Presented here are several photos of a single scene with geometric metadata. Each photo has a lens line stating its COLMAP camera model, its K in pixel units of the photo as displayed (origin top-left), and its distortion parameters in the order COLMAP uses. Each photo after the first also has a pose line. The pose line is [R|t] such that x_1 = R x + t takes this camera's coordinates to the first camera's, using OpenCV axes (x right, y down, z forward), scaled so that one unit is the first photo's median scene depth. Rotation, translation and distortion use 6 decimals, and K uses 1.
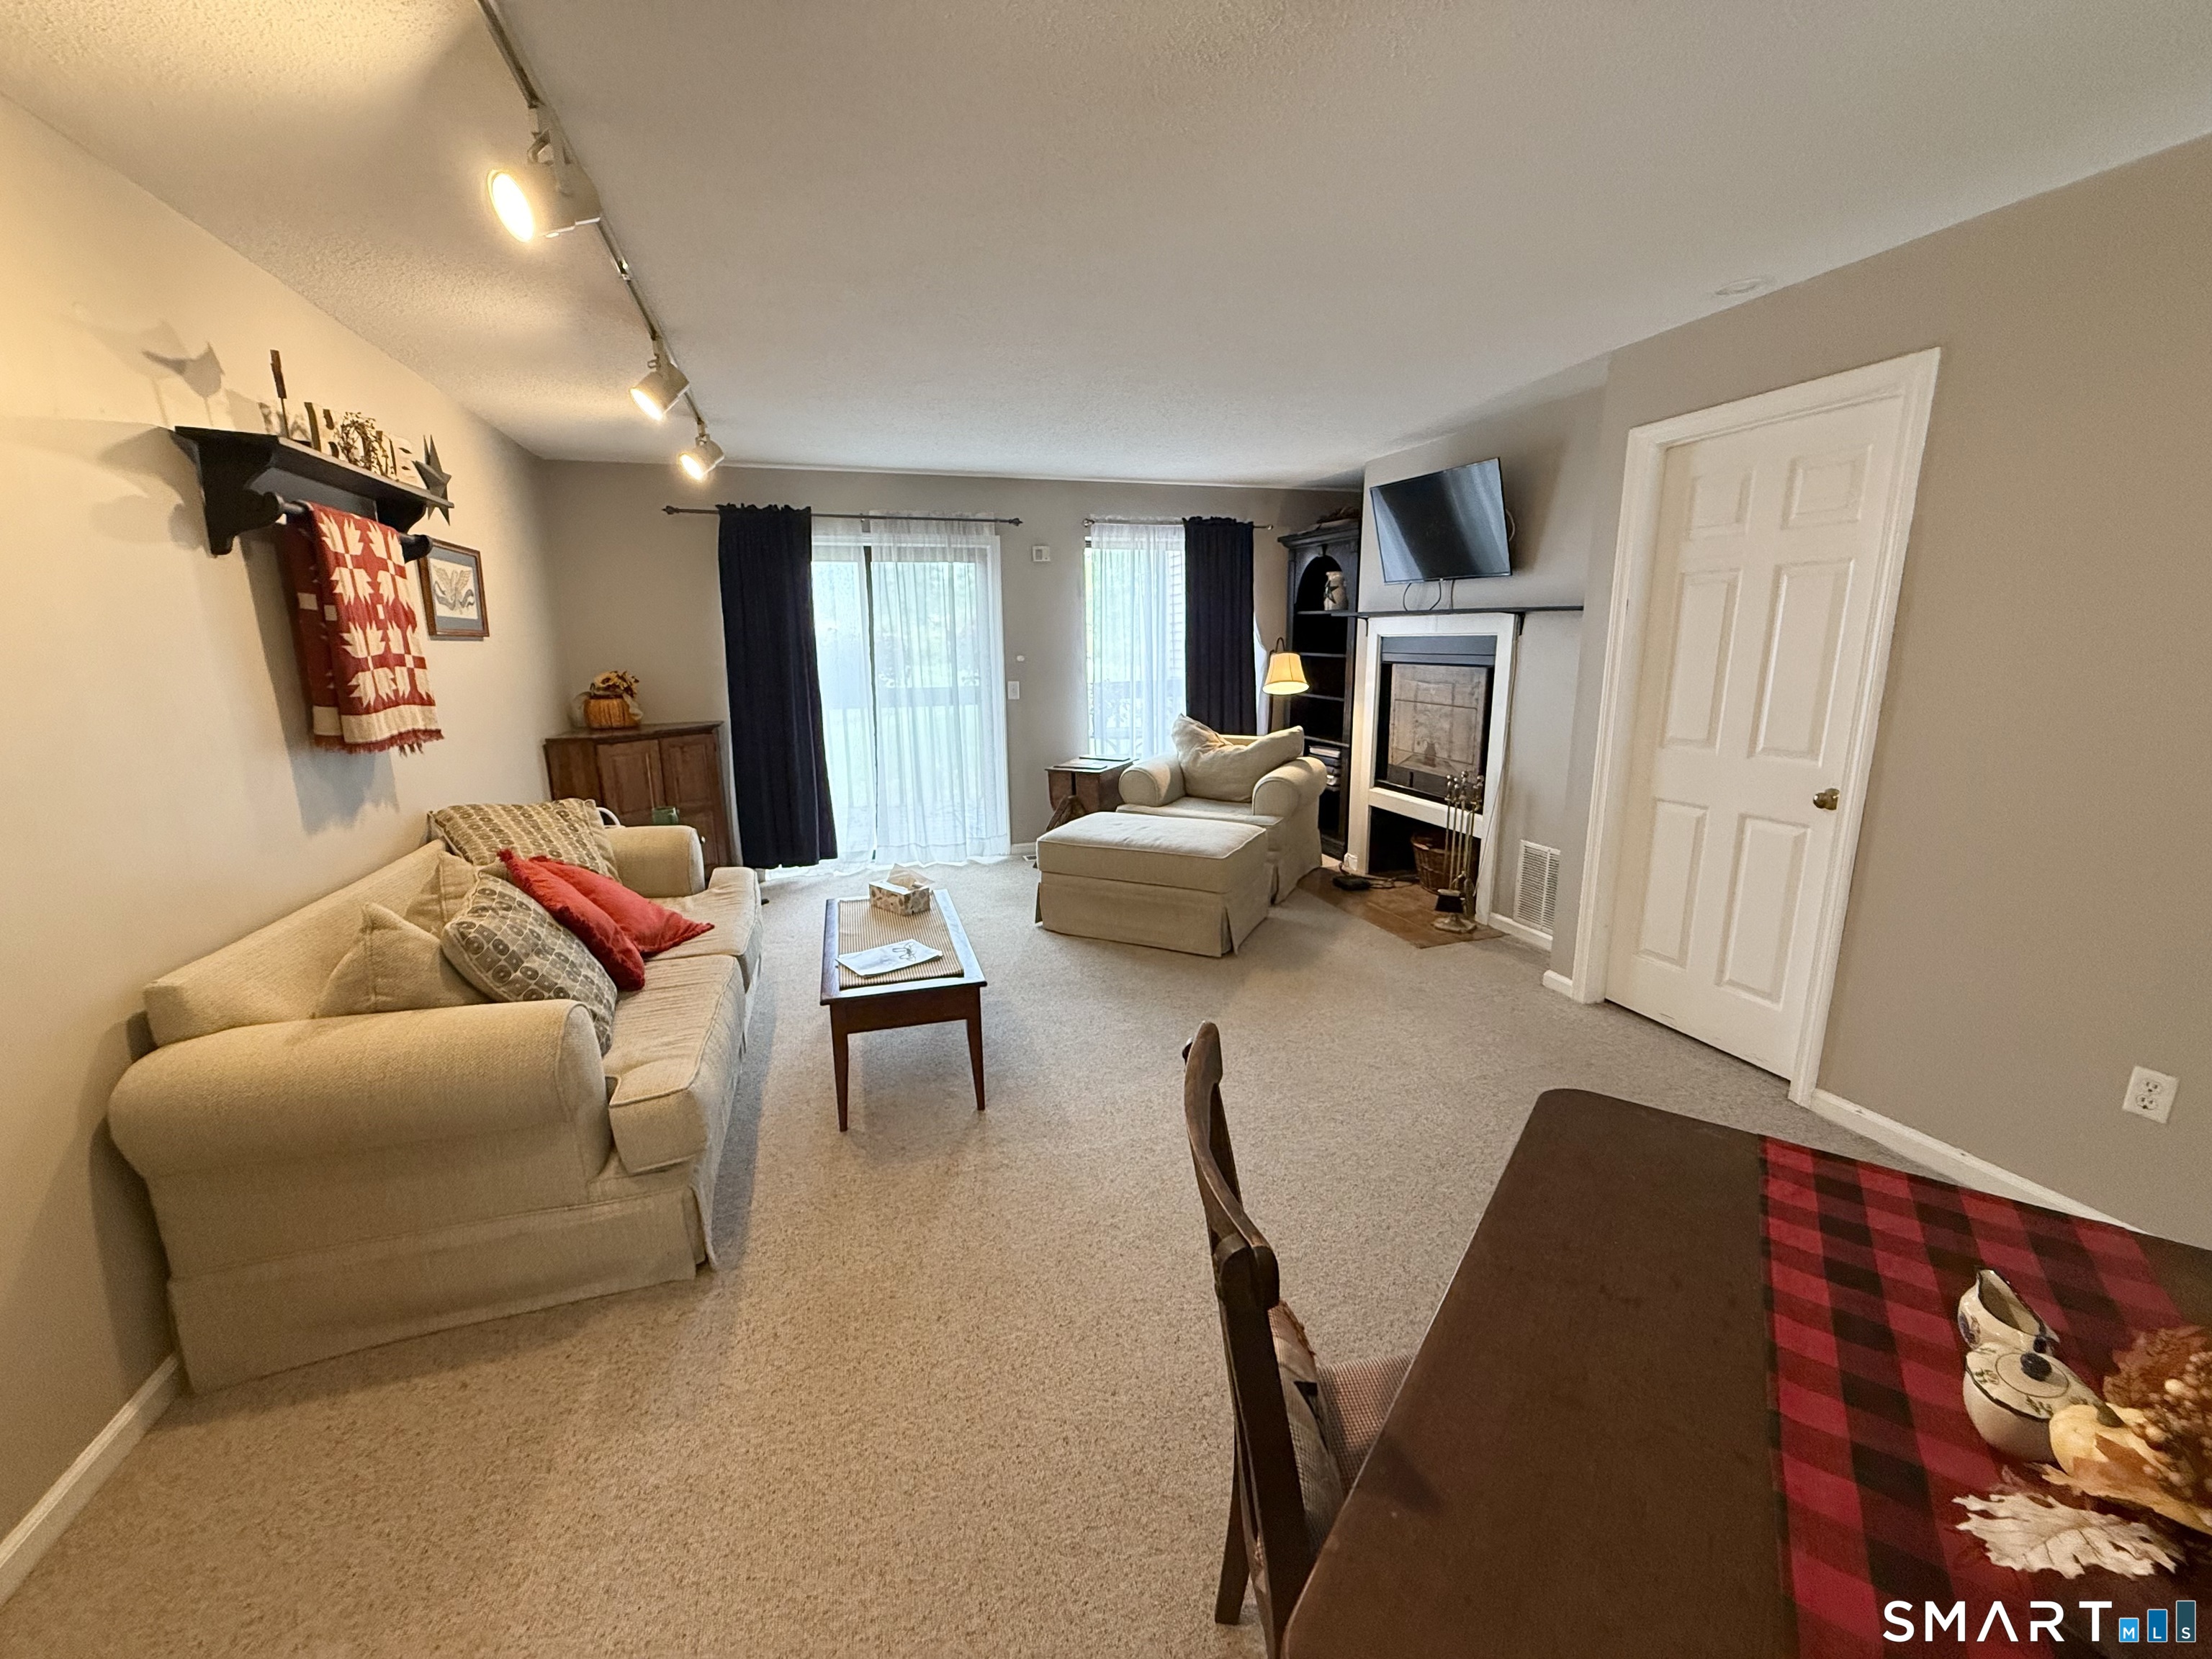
lens RADIAL K [[880.8, 0, 1104.5], [0, 880.8, 835.7], [0, 0, 1]] dist [0.002481, 0.000016]
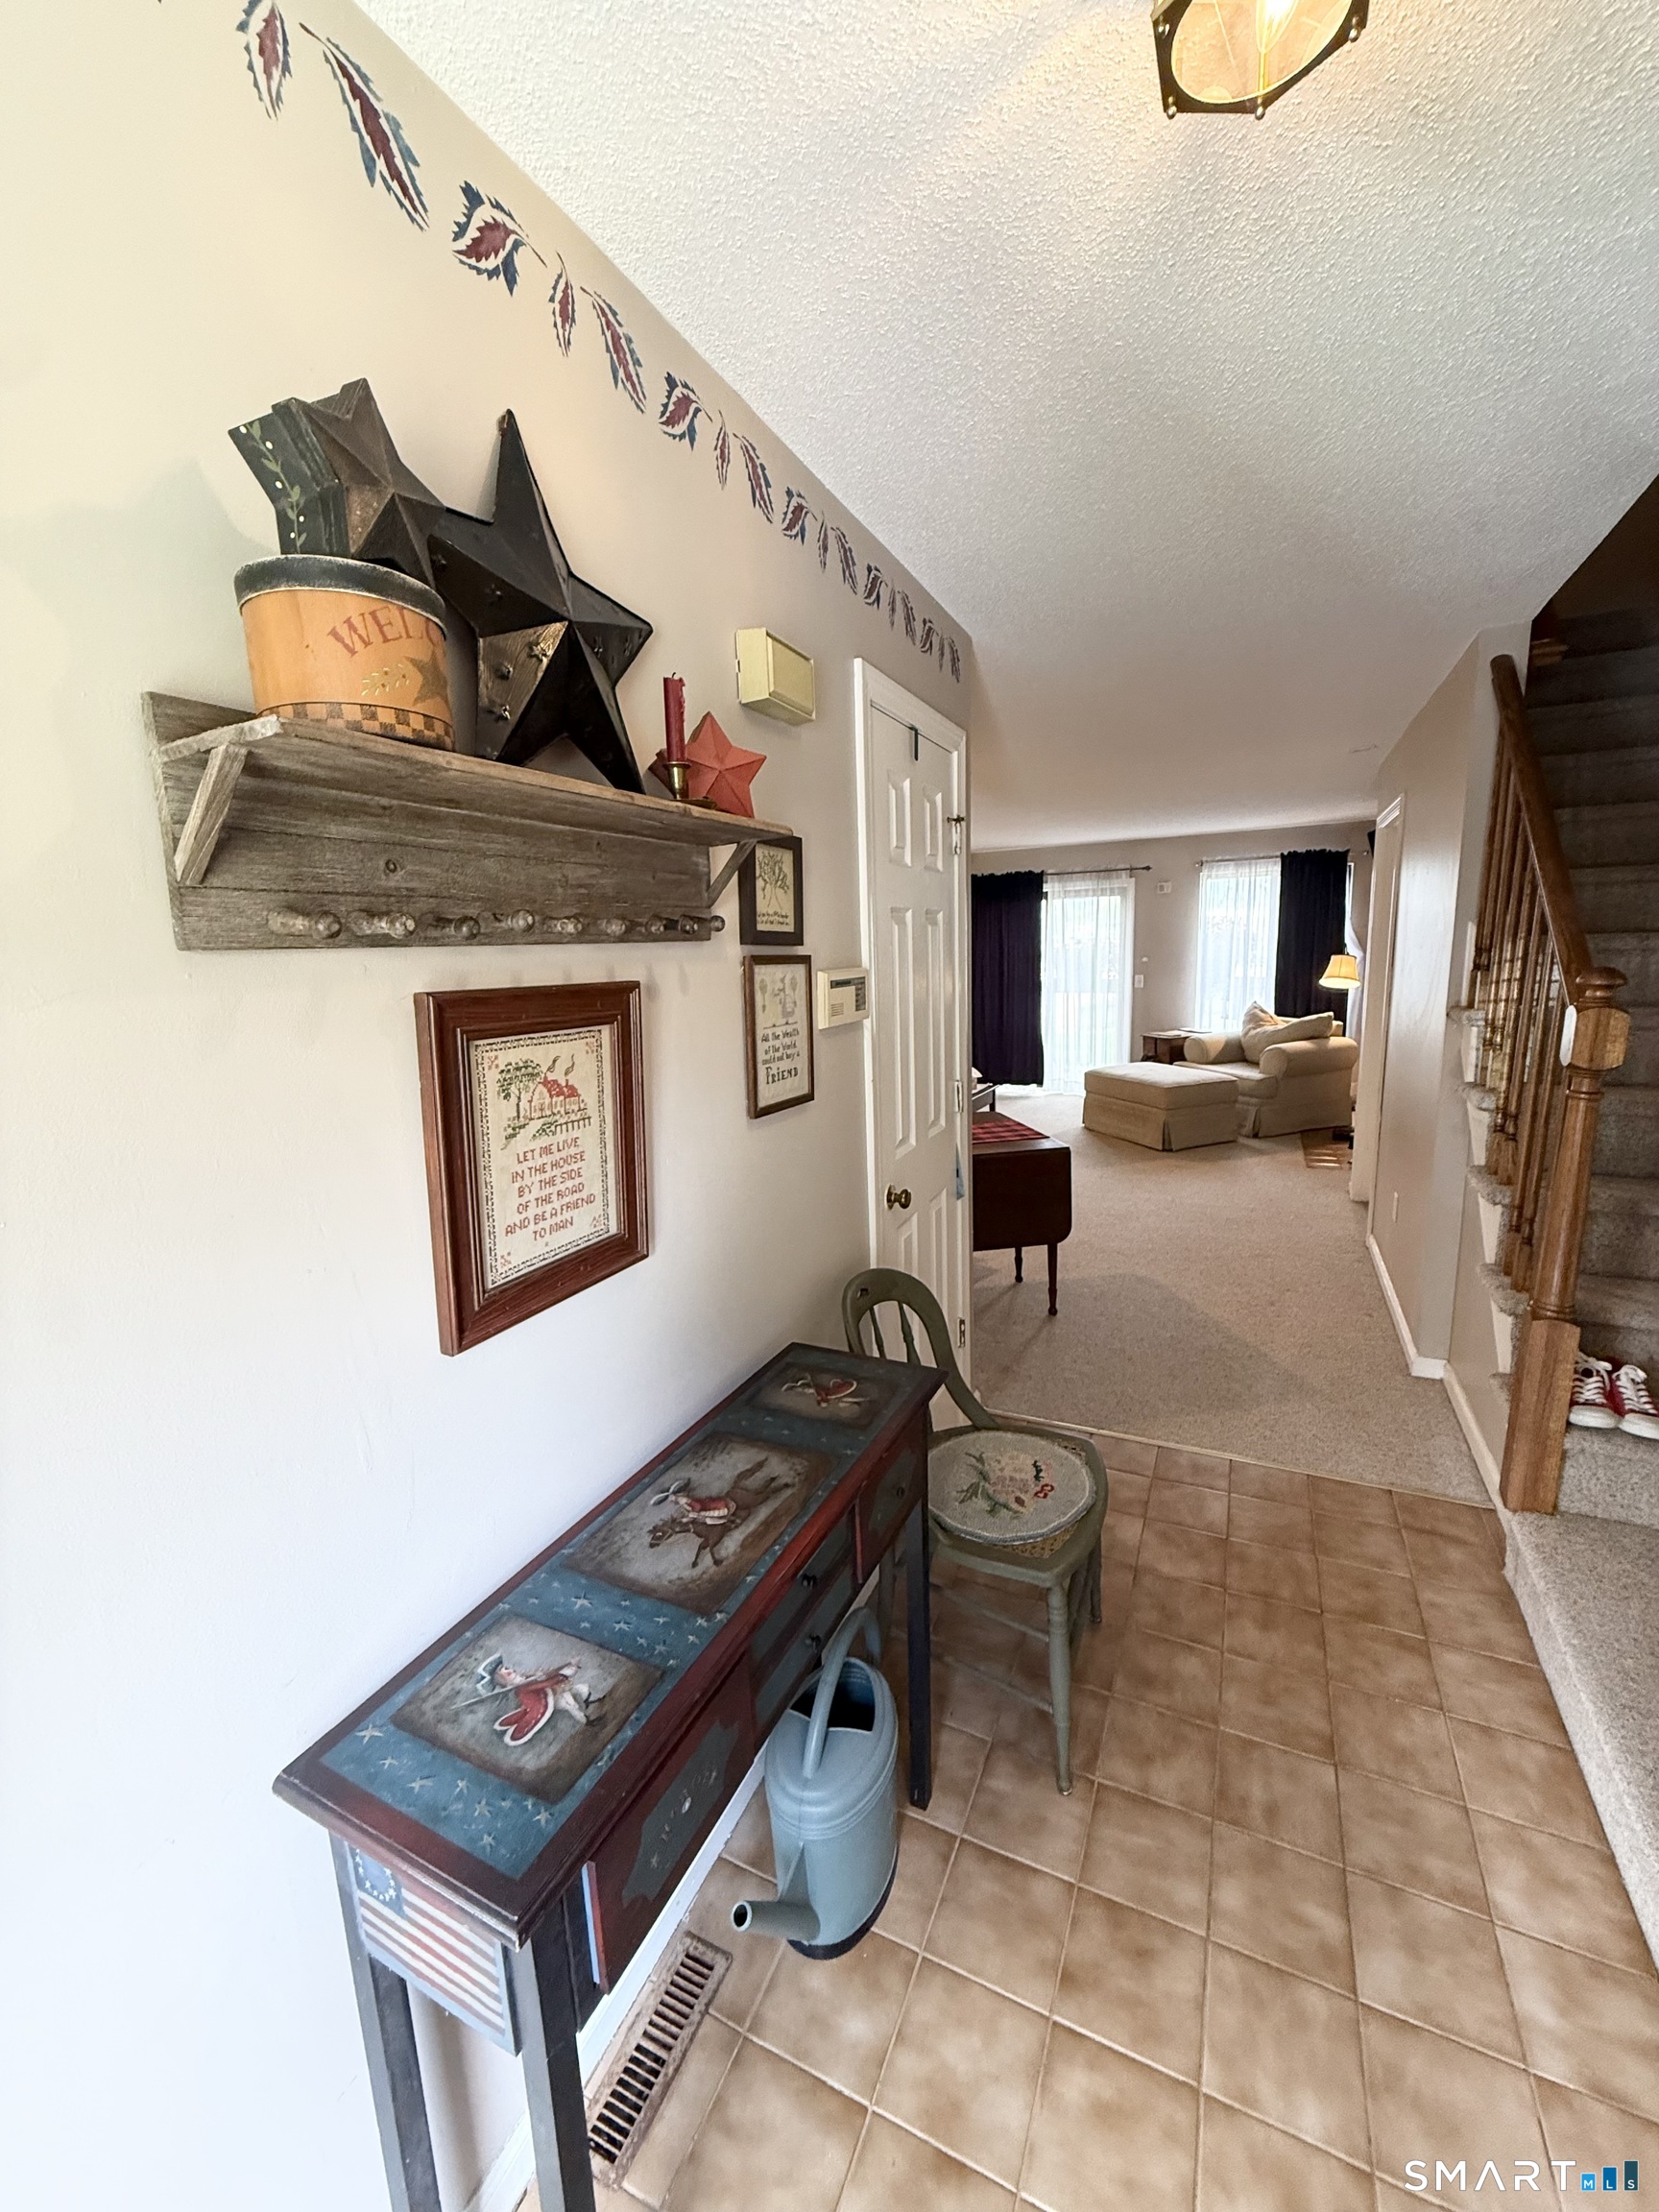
lens RADIAL K [[880.8, 0, 825.4], [0, 880.8, 1104.7], [0, 0, 1]] dist [0.002481, 0.000016]
pose [[0.723274, 0.110484, -0.681666, 0.791924], [-0.125551, 0.991705, 0.027521, 0.091380], [0.679052, 0.065679, 0.731146, -0.591836]]
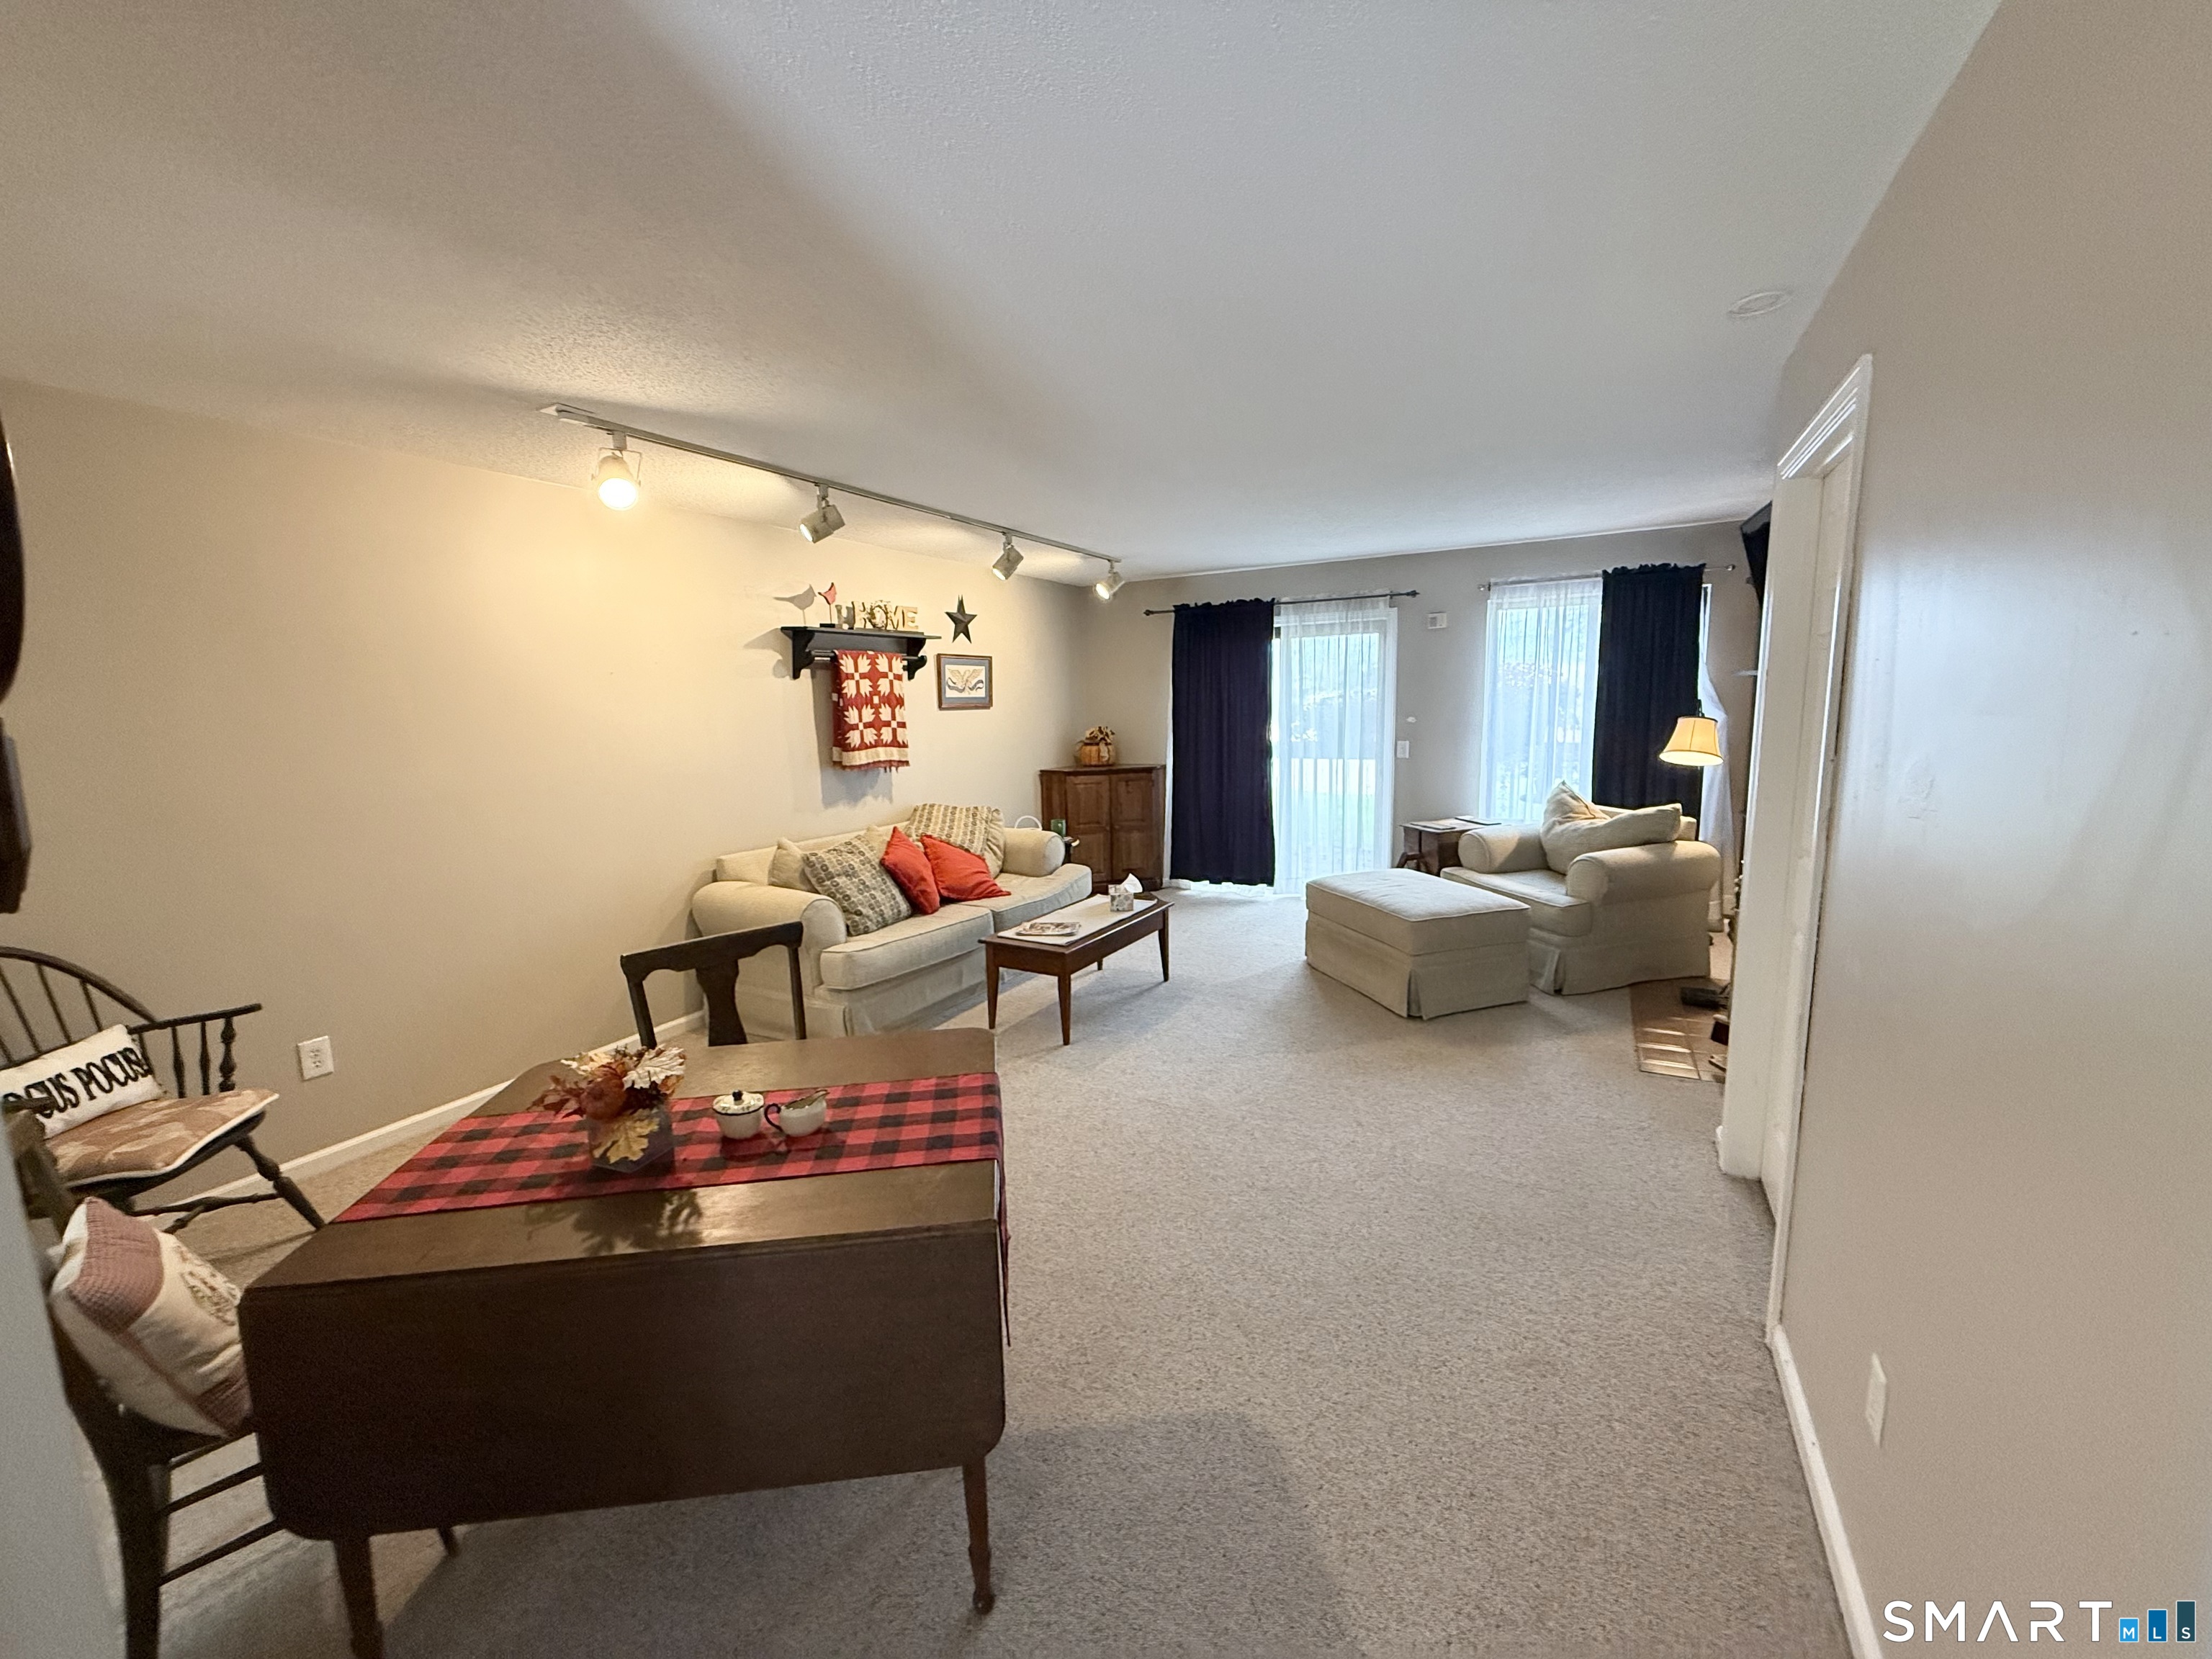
lens RADIAL K [[880.8, 0, 1094.3], [0, 880.8, 832.3], [0, 0, 1]] dist [0.002481, 0.000016]
pose [[0.682102, 0.105667, -0.723582, 0.621939], [-0.144161, 0.989517, 0.008605, -0.032140], [0.716906, 0.098443, 0.690184, 0.018180]]
